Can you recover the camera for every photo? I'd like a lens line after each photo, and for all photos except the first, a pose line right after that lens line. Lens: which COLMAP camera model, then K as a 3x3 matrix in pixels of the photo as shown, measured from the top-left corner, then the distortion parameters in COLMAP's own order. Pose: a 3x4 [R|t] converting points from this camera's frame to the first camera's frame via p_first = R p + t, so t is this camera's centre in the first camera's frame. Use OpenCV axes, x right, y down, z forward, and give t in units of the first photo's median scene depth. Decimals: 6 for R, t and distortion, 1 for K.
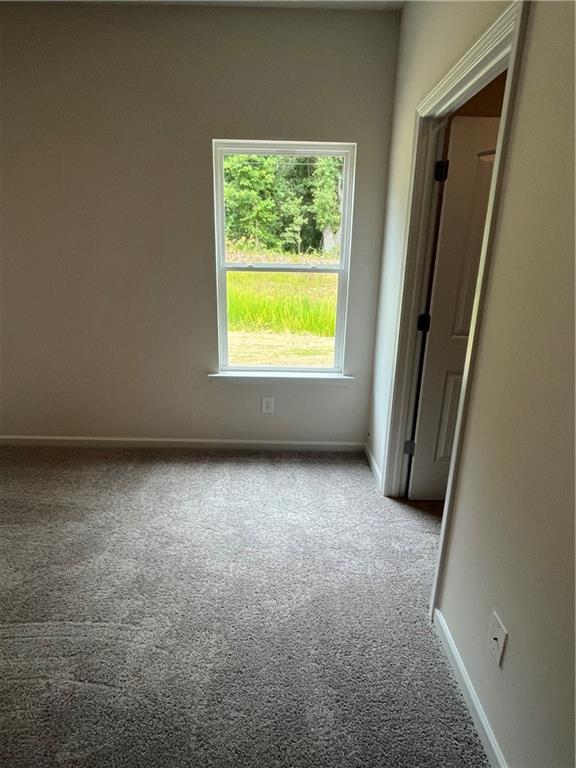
lens RADIAL K [[463.6, 0, 287.4], [0, 463.6, 394.7], [0, 0, 1]] dist [0.032096, -0.002256]
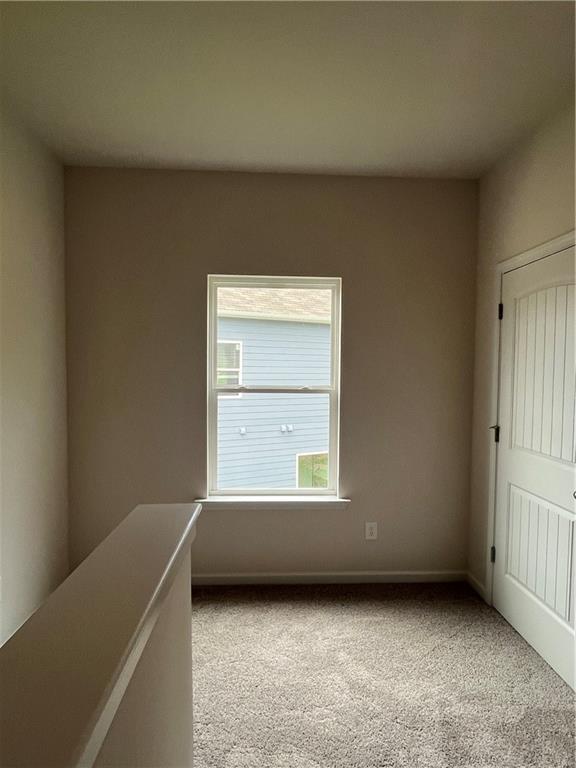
lens RADIAL K [[482.5, 0, 288.3], [0, 482.5, 385.7], [0, 0, 1]] dist [-0.020468, -0.000534]
pose [[0.998227, -0.007660, 0.059033, -0.047876], [0.023269, 0.962992, -0.268522, -0.000709], [-0.054791, 0.269419, 0.961463, -0.000841]]
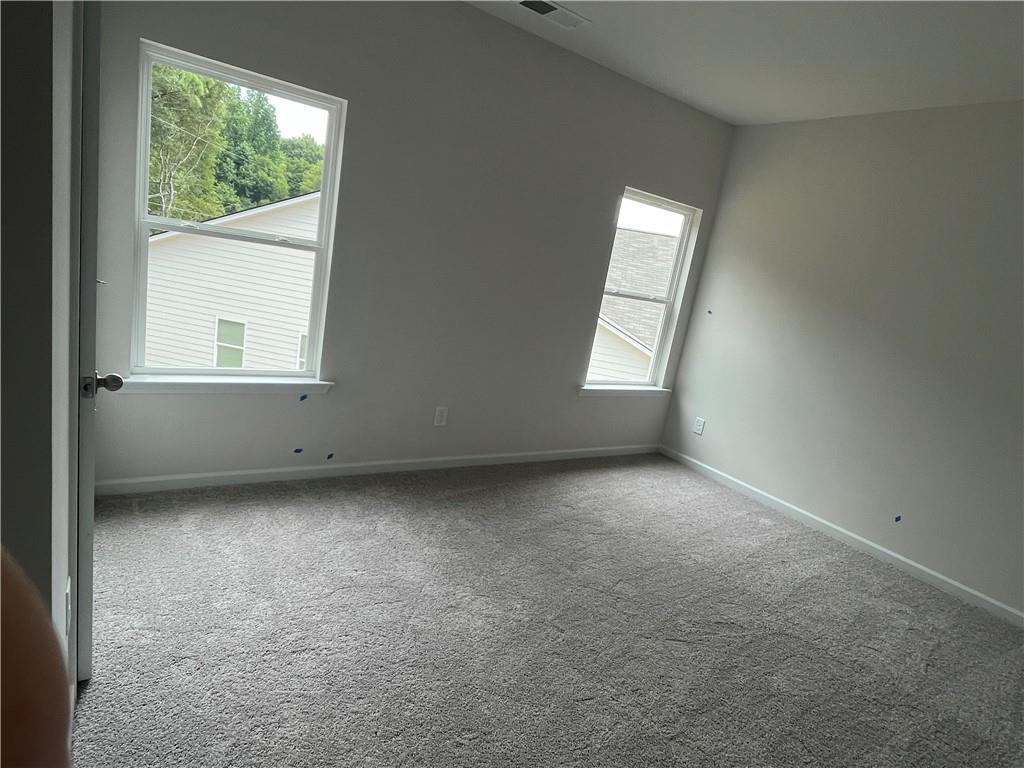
lens RADIAL K [[581.2, 0, 527.4], [0, 581.2, 373.2], [0, 0, 1]] dist [0.010407, -0.001795]
pose [[0.812553, 0.008925, 0.582819, -0.204829], [0.020710, 0.998809, -0.044168, -0.004075], [-0.582519, 0.047959, 0.811401, -0.002683]]
